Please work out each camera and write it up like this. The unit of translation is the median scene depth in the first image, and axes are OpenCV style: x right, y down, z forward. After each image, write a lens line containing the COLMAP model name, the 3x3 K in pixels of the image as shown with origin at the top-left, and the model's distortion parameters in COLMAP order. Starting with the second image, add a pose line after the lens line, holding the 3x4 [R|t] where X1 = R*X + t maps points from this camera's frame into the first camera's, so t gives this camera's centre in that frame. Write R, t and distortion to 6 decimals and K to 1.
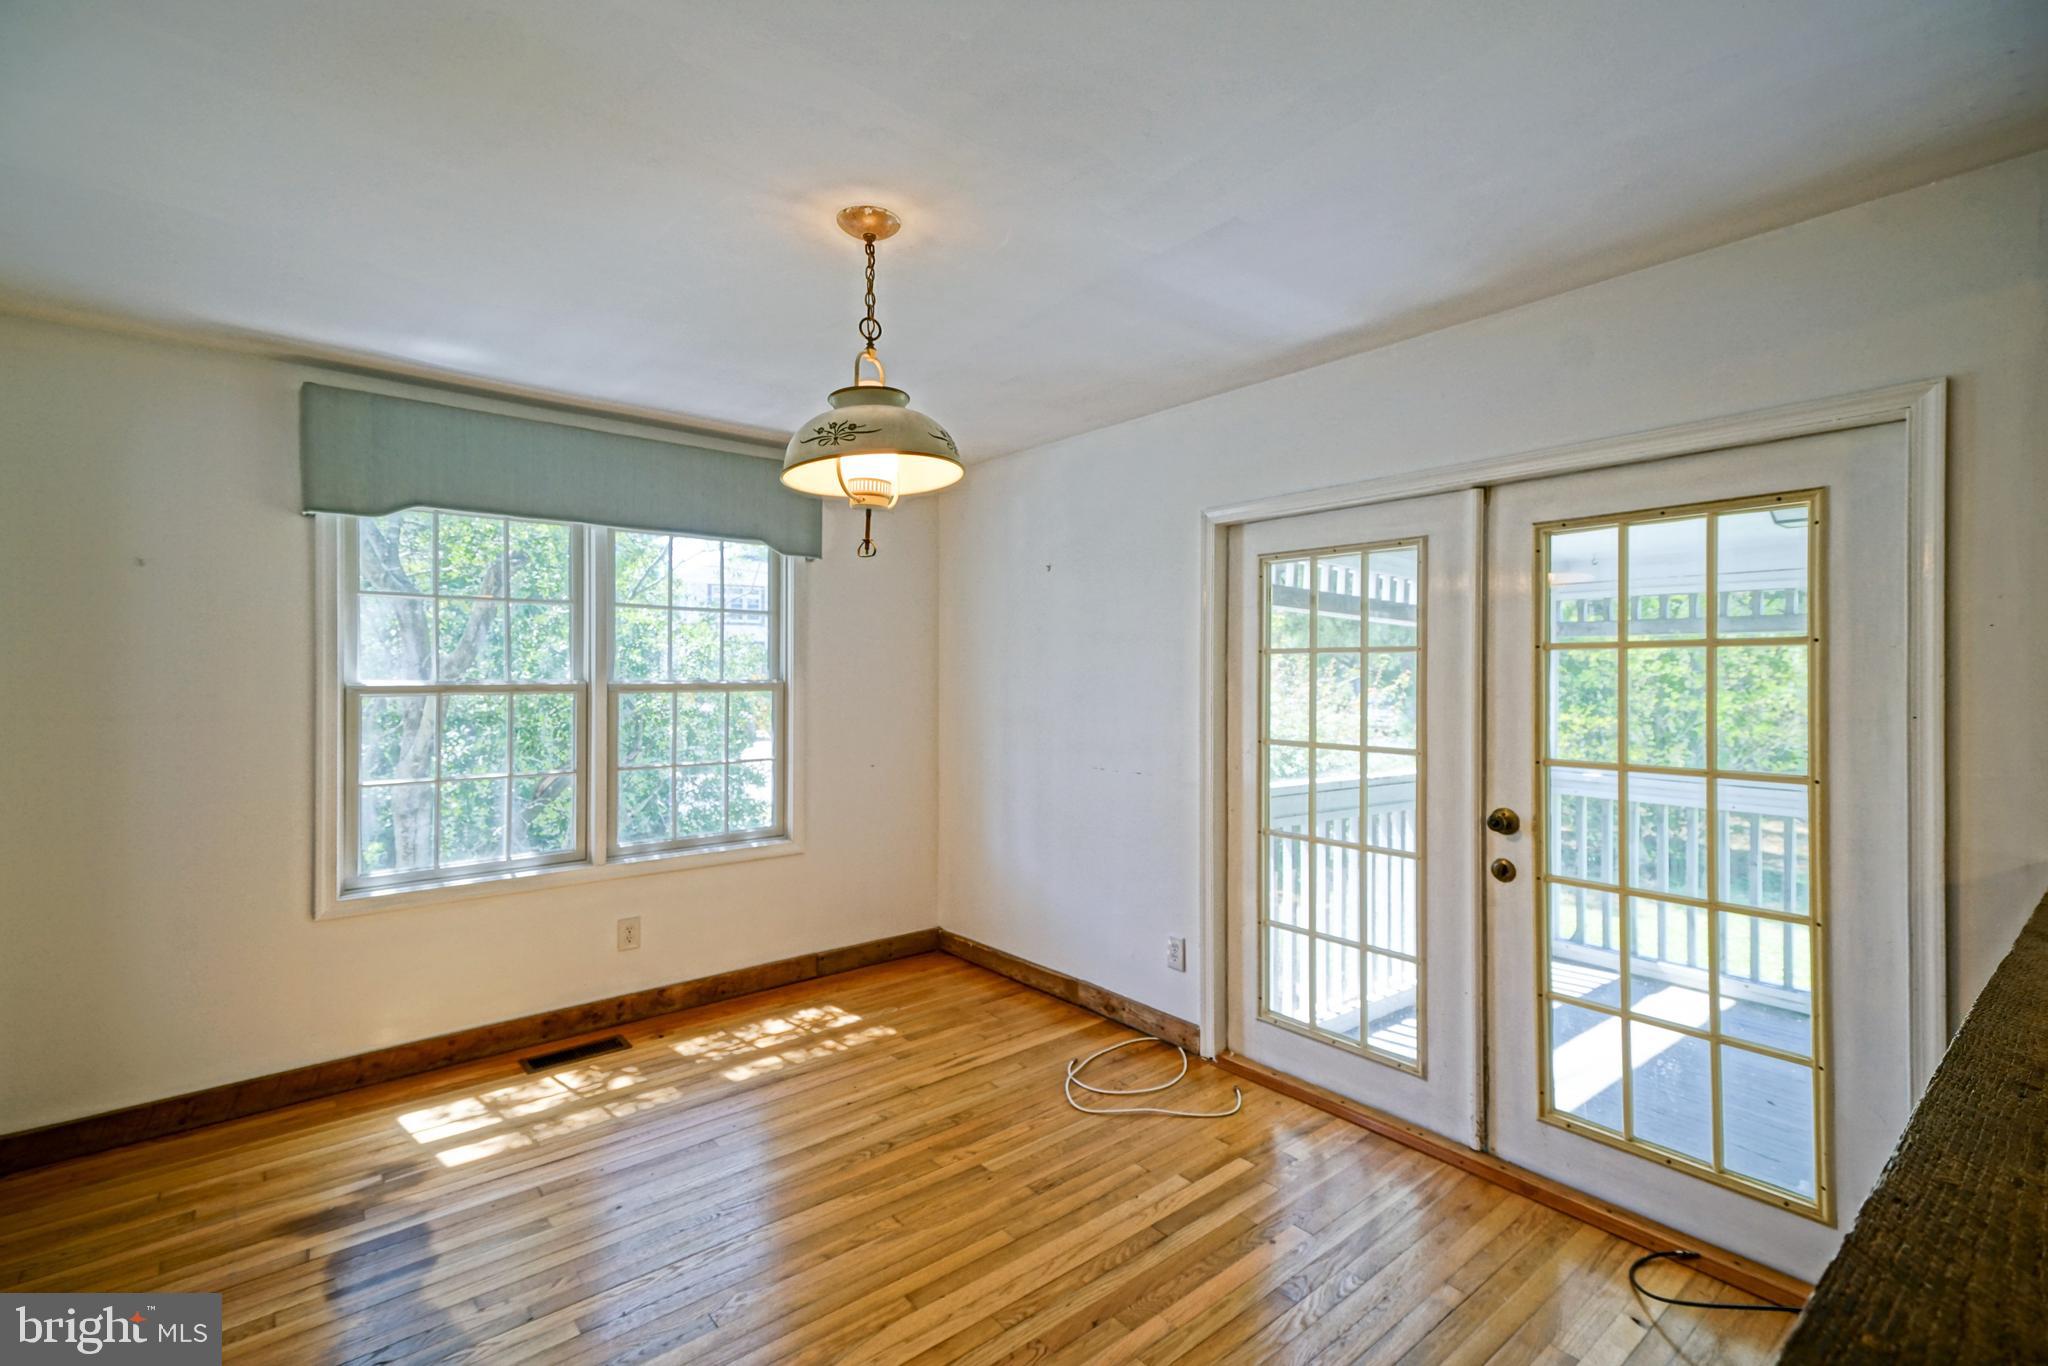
lens RADIAL K [[913.6, 0, 1002.1], [0, 913.6, 673.1], [0, 0, 1]] dist [0.040650, 0.000060]
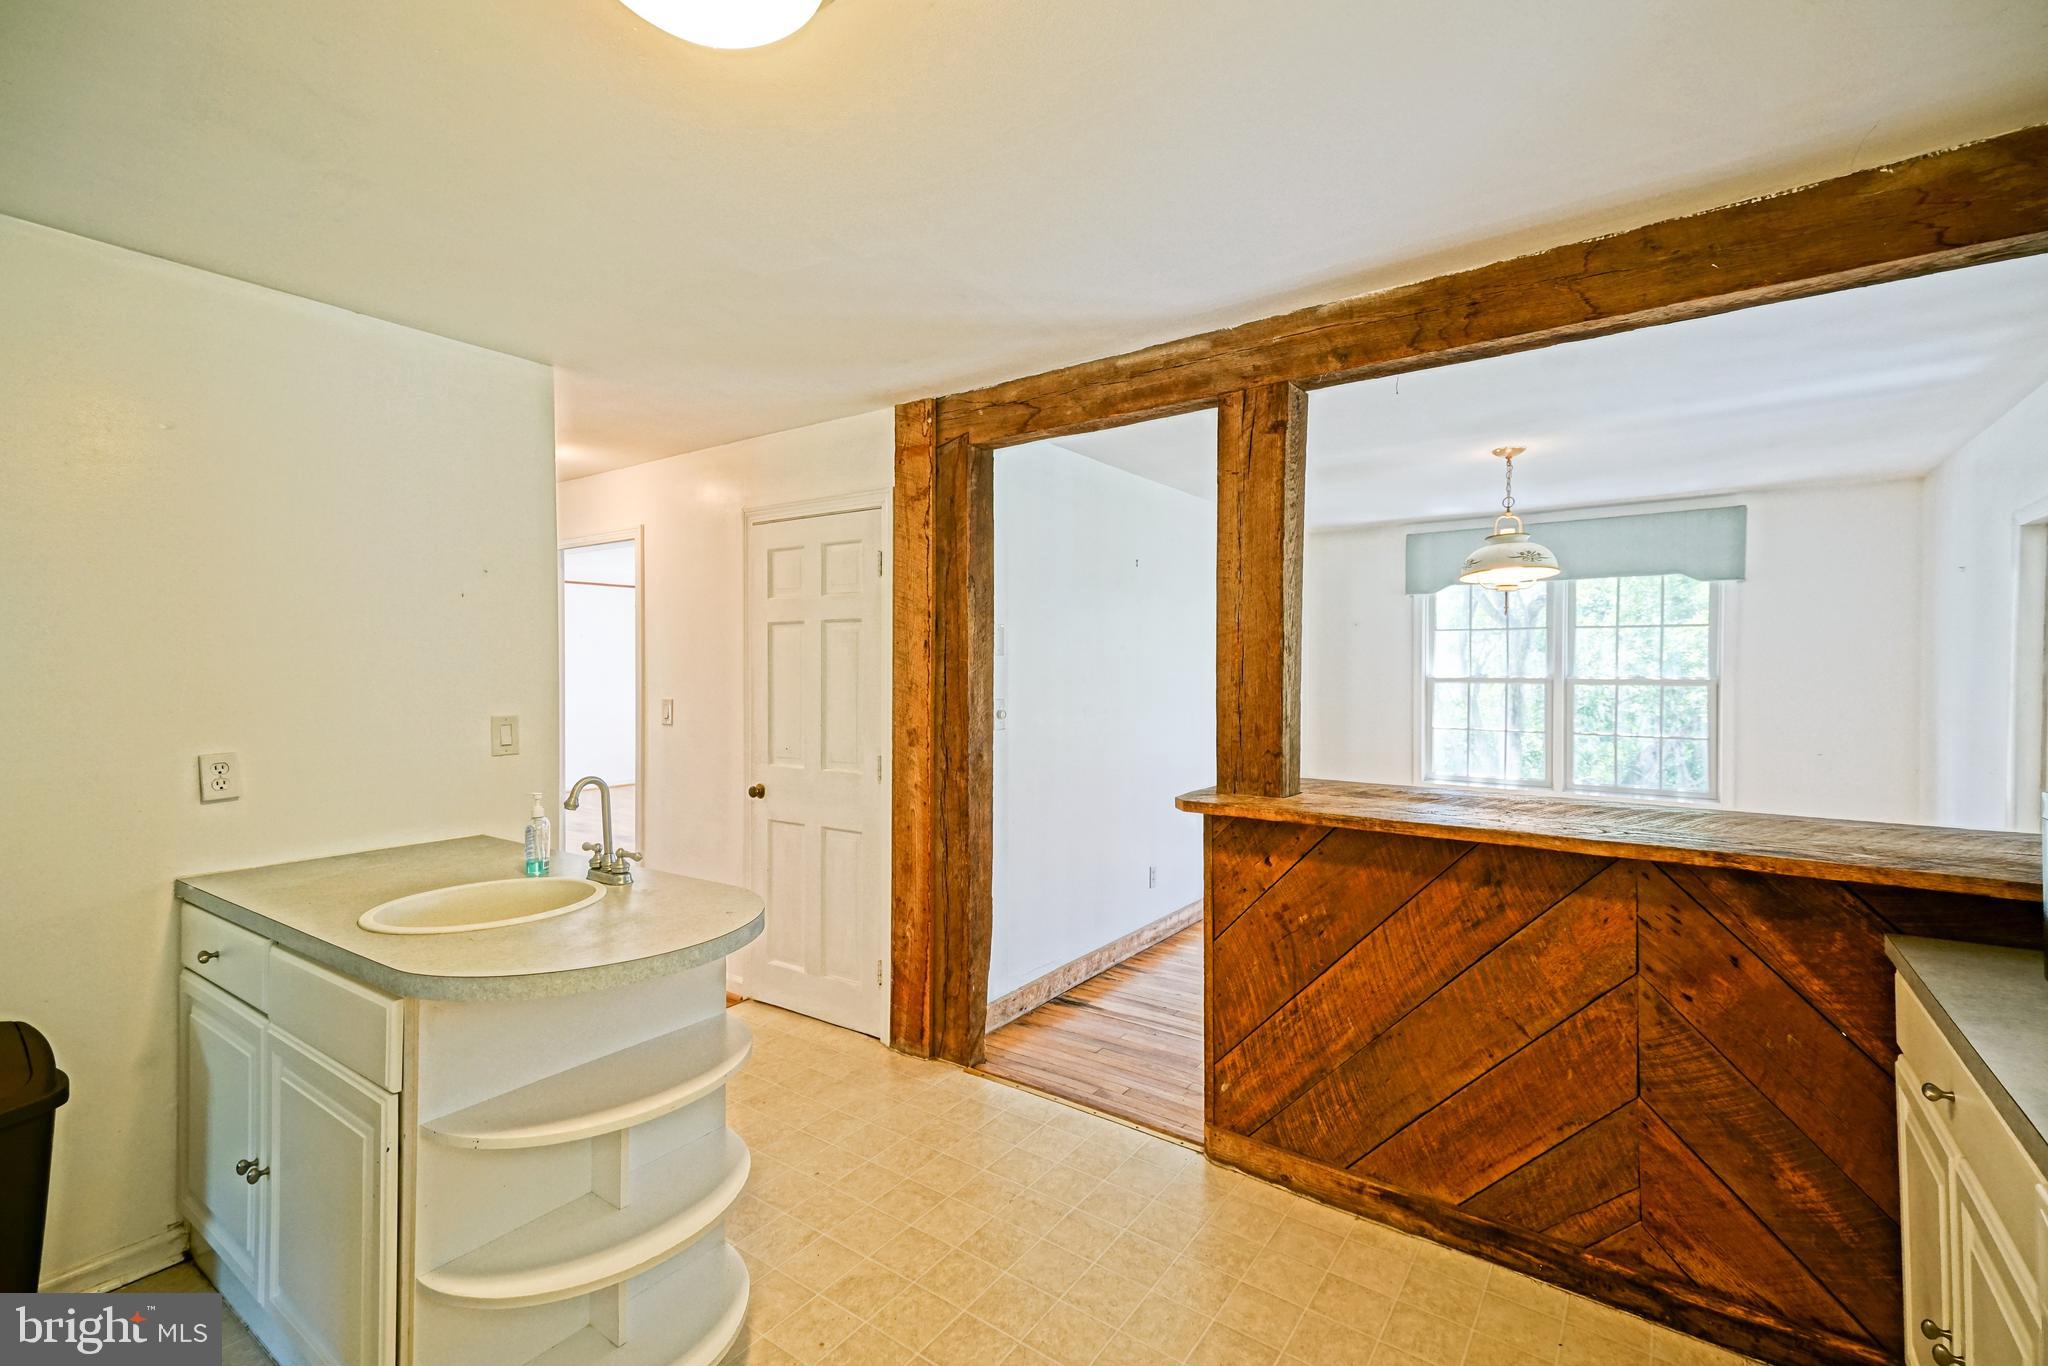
lens RADIAL K [[913.6, 0, 1002.1], [0, 913.6, 673.1], [0, 0, 1]] dist [0.040650, 0.000060]
pose [[0.222667, 0.001200, -0.974894, 0.818288], [-0.002152, 0.999997, 0.000739, 0.002771], [0.974892, 0.001933, 0.222669, -0.268415]]
